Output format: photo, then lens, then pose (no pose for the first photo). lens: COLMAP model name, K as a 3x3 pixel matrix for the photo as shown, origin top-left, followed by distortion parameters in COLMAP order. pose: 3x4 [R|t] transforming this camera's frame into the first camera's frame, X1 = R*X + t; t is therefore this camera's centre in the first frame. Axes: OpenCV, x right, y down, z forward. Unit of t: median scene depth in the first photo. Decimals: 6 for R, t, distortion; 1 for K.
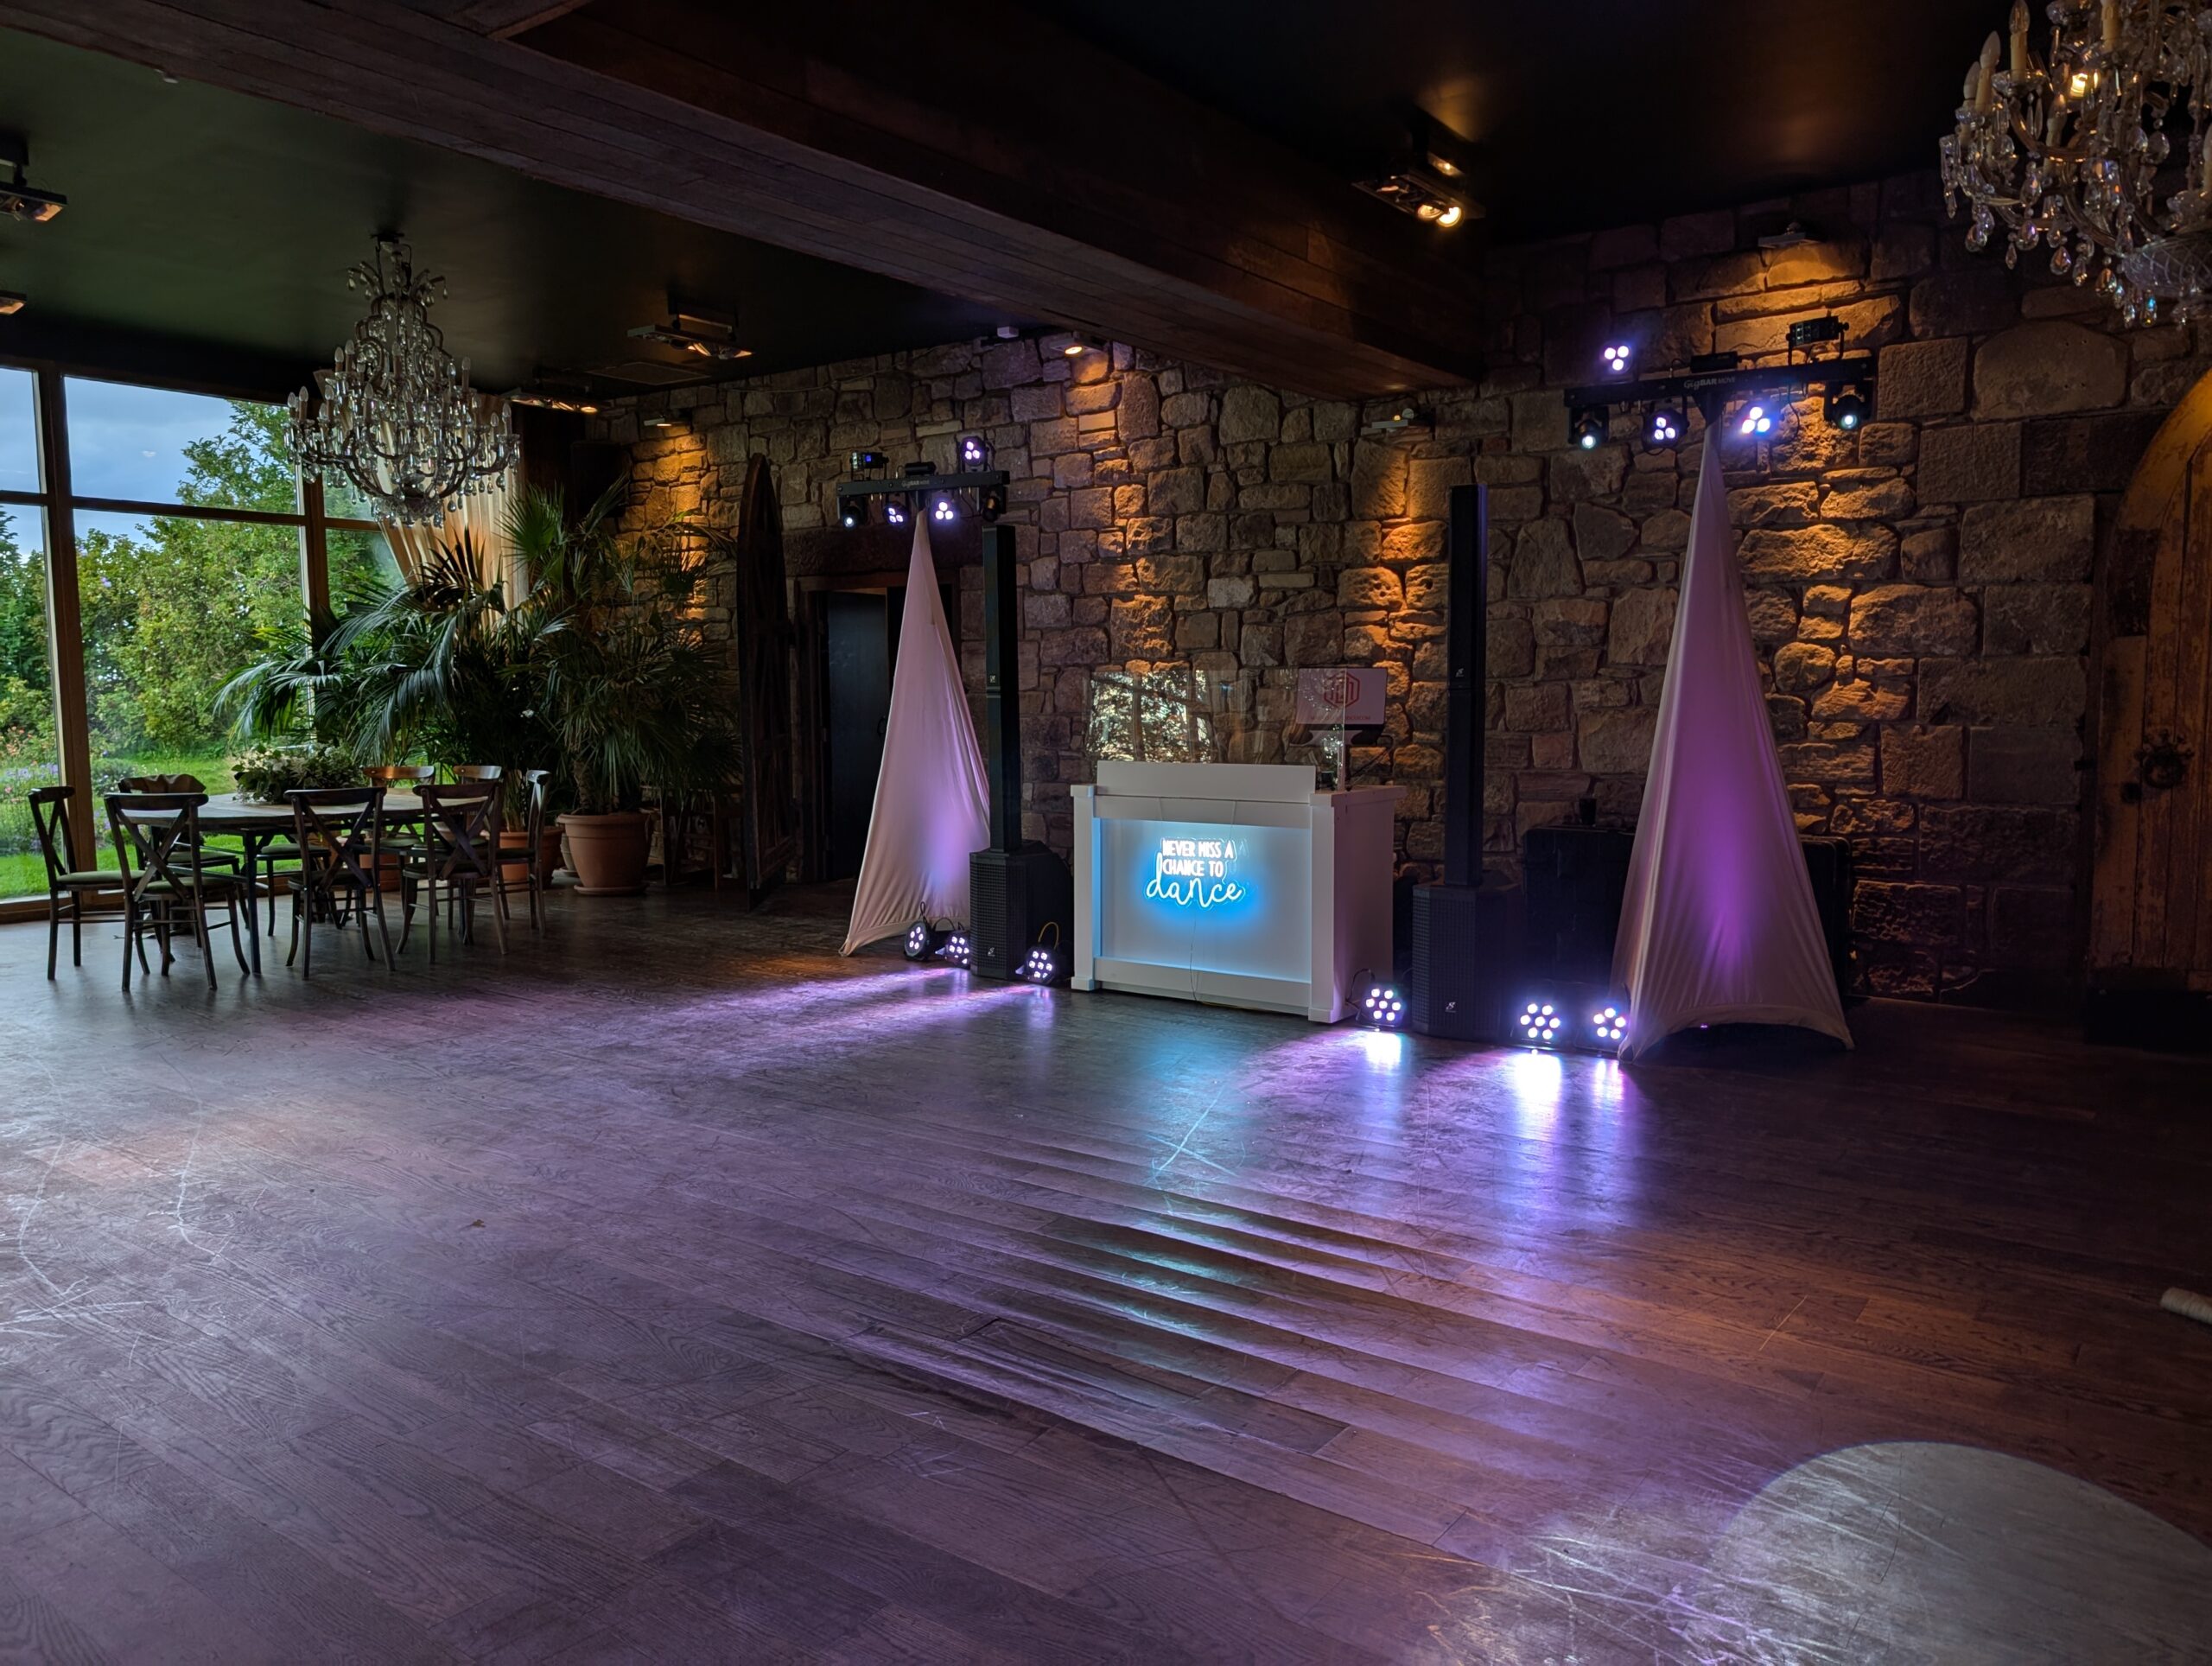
lens RADIAL K [[1580.9, 0, 1126.0], [0, 1580.9, 822.0], [0, 0, 1]] dist [0.029209, -0.034062]
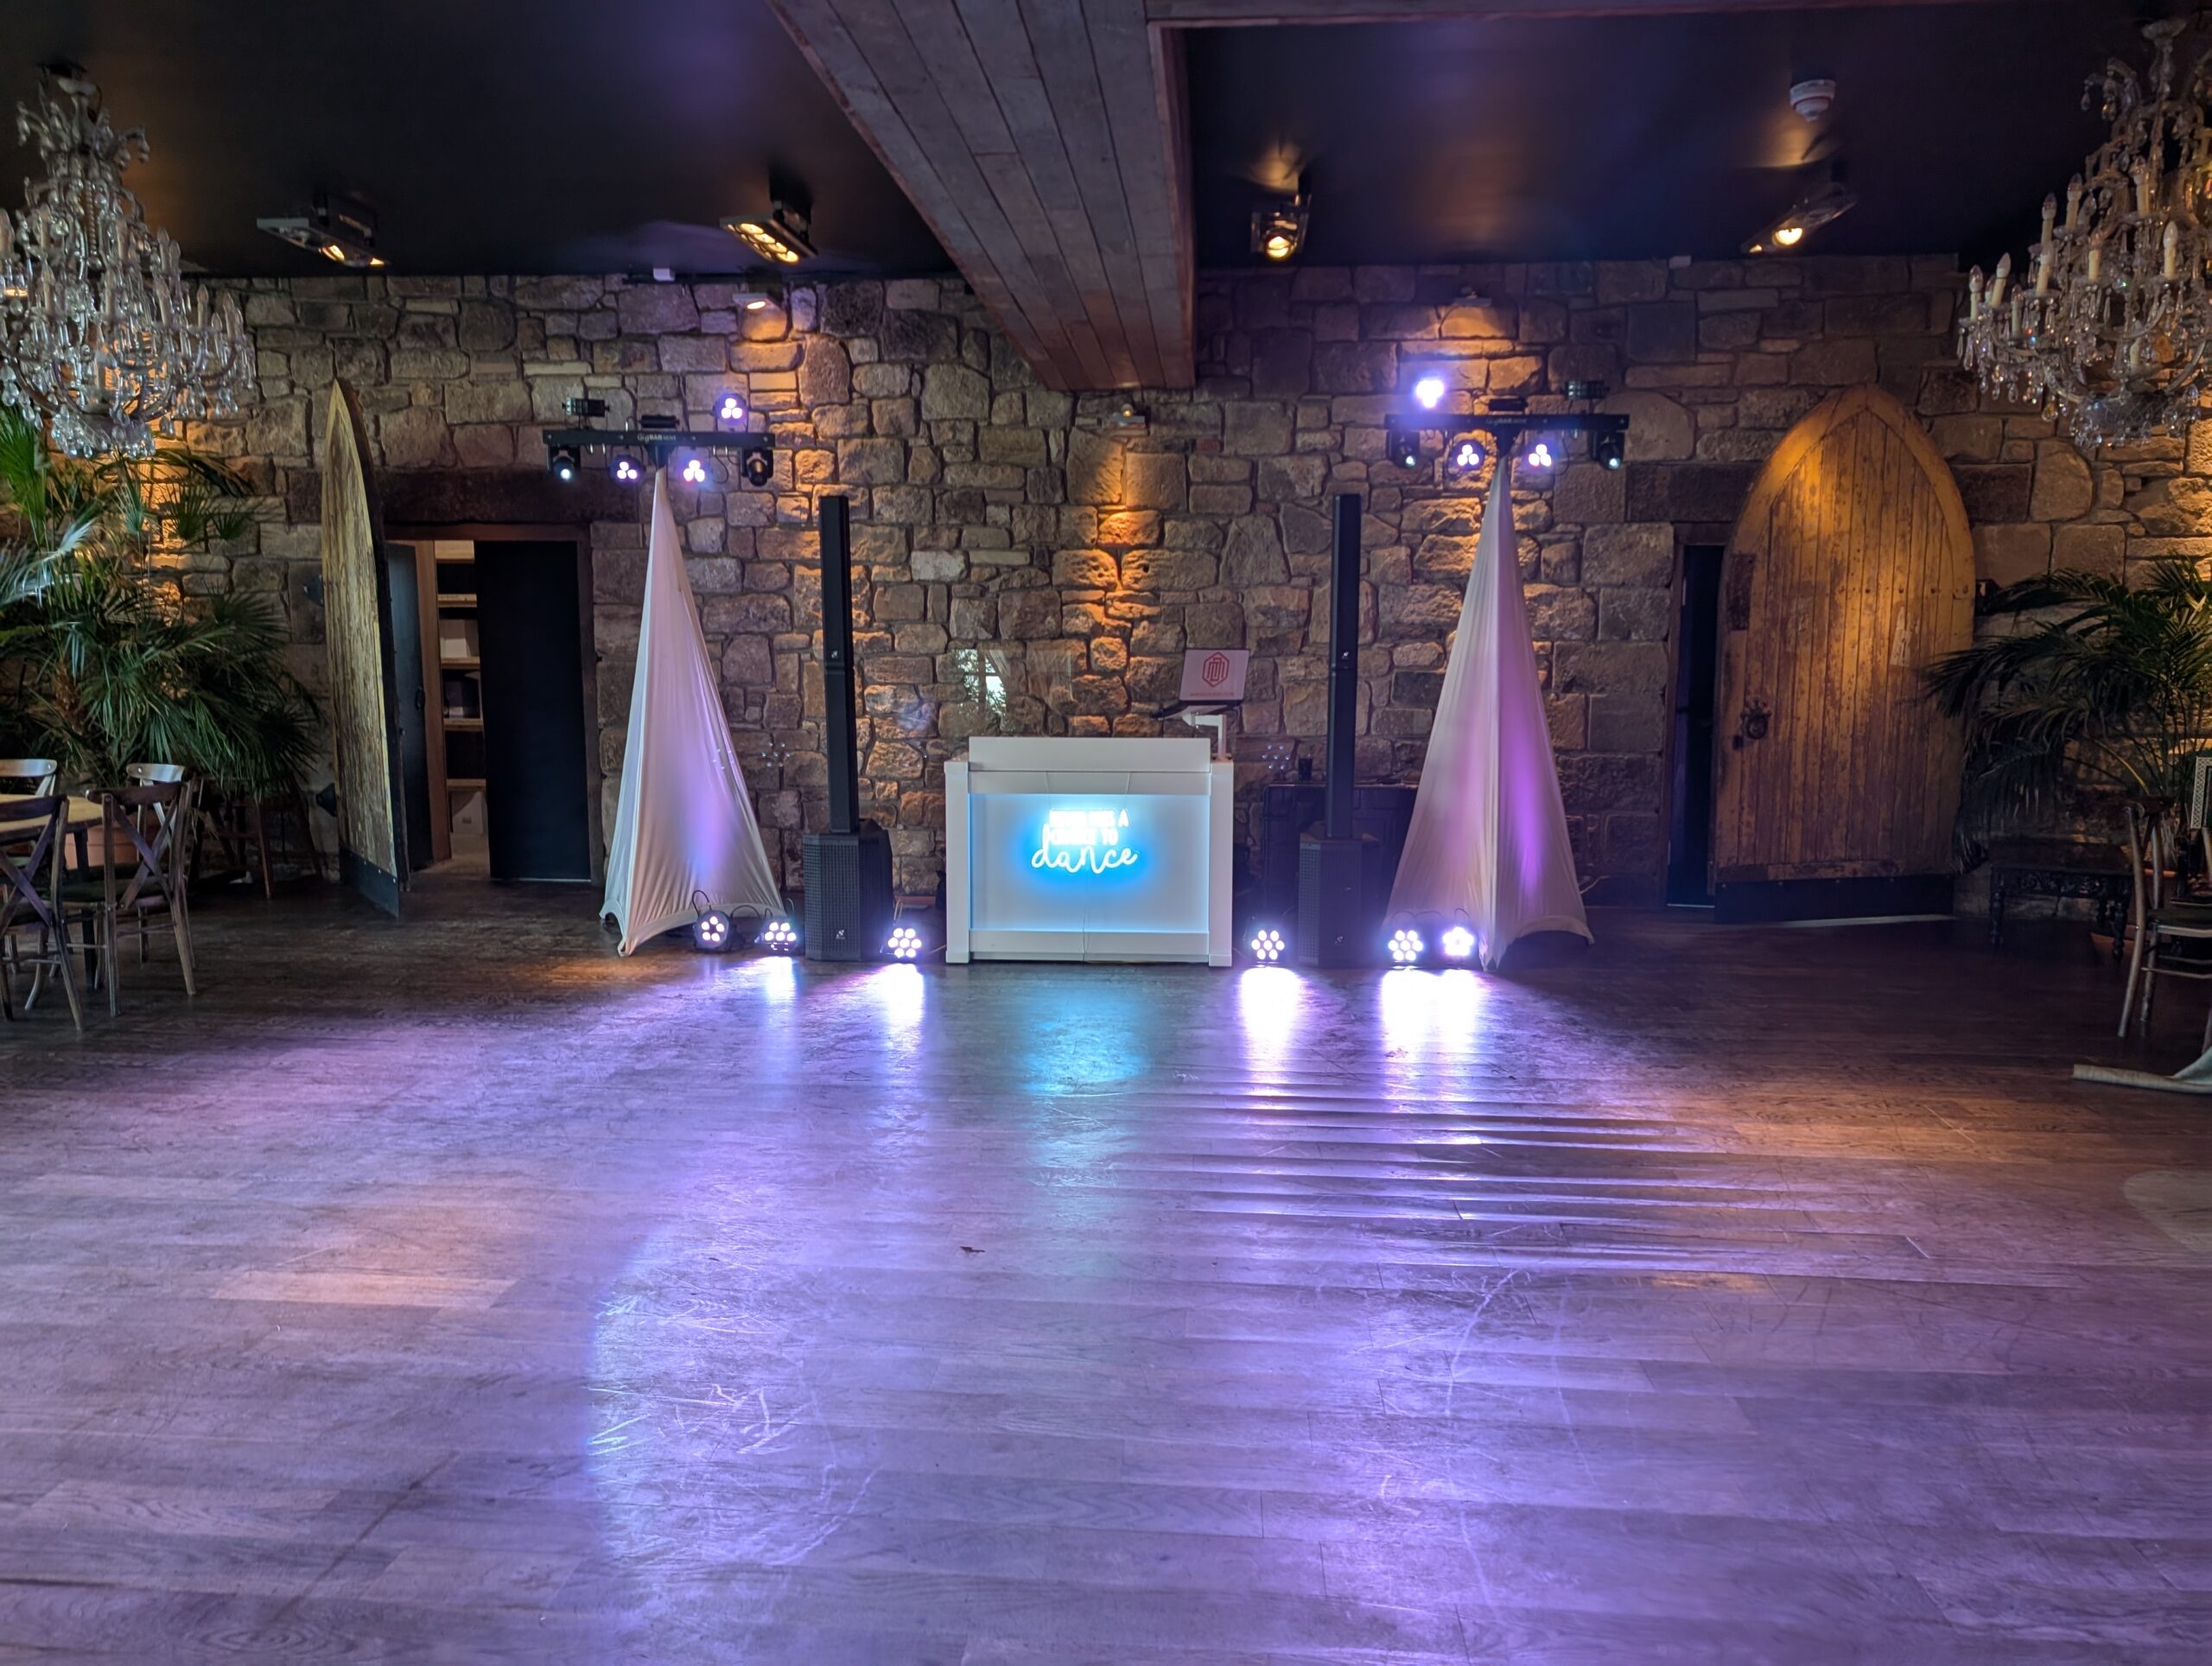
lens RADIAL K [[1581.5, 0, 1106.0], [0, 1581.5, 833.0], [0, 0, 1]] dist [0.027063, -0.035446]
pose [[0.855297, -0.061146, 0.514517, -0.393575], [0.036438, 0.997652, 0.057992, -0.028541], [-0.516855, -0.030853, 0.855517, 0.061143]]
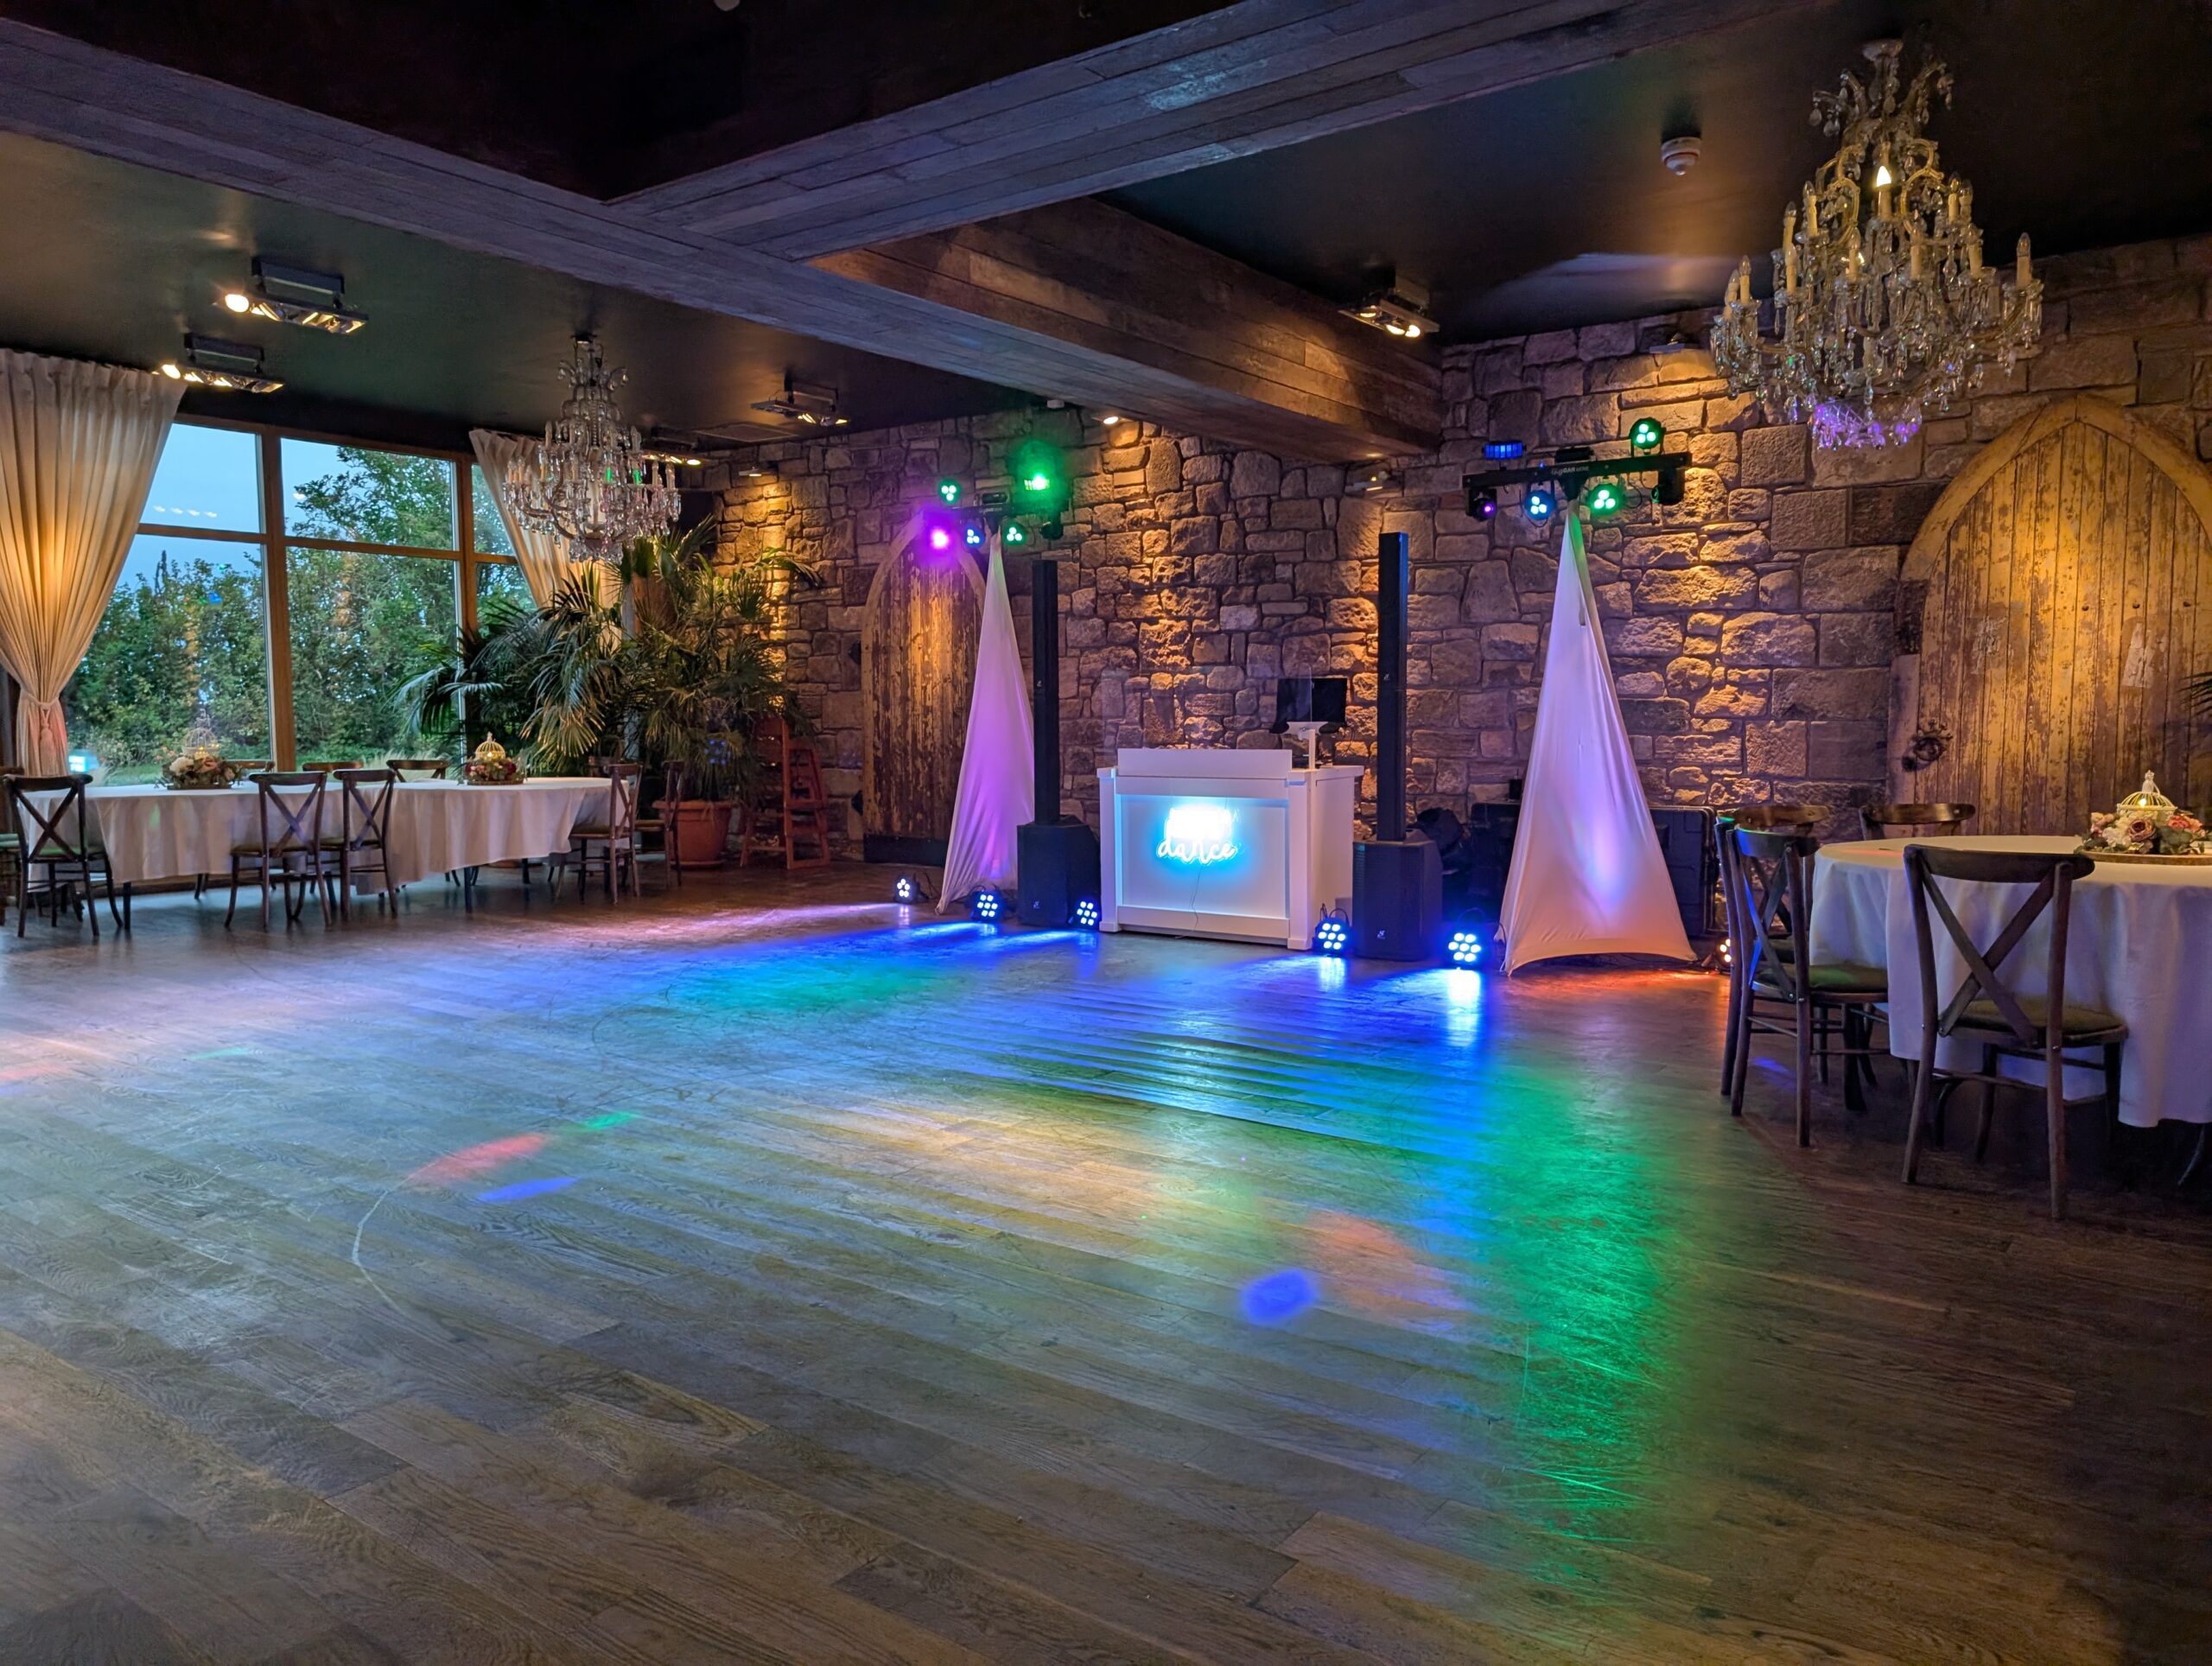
lens RADIAL K [[1581.5, 0, 1106.0], [0, 1581.5, 833.0], [0, 0, 1]] dist [0.027063, -0.035446]
pose [[0.999995, 0.003069, -0.000862, -0.037309], [-0.003078, 0.999944, -0.010174, 0.037113], [0.000830, 0.010176, 0.999948, -0.240575]]
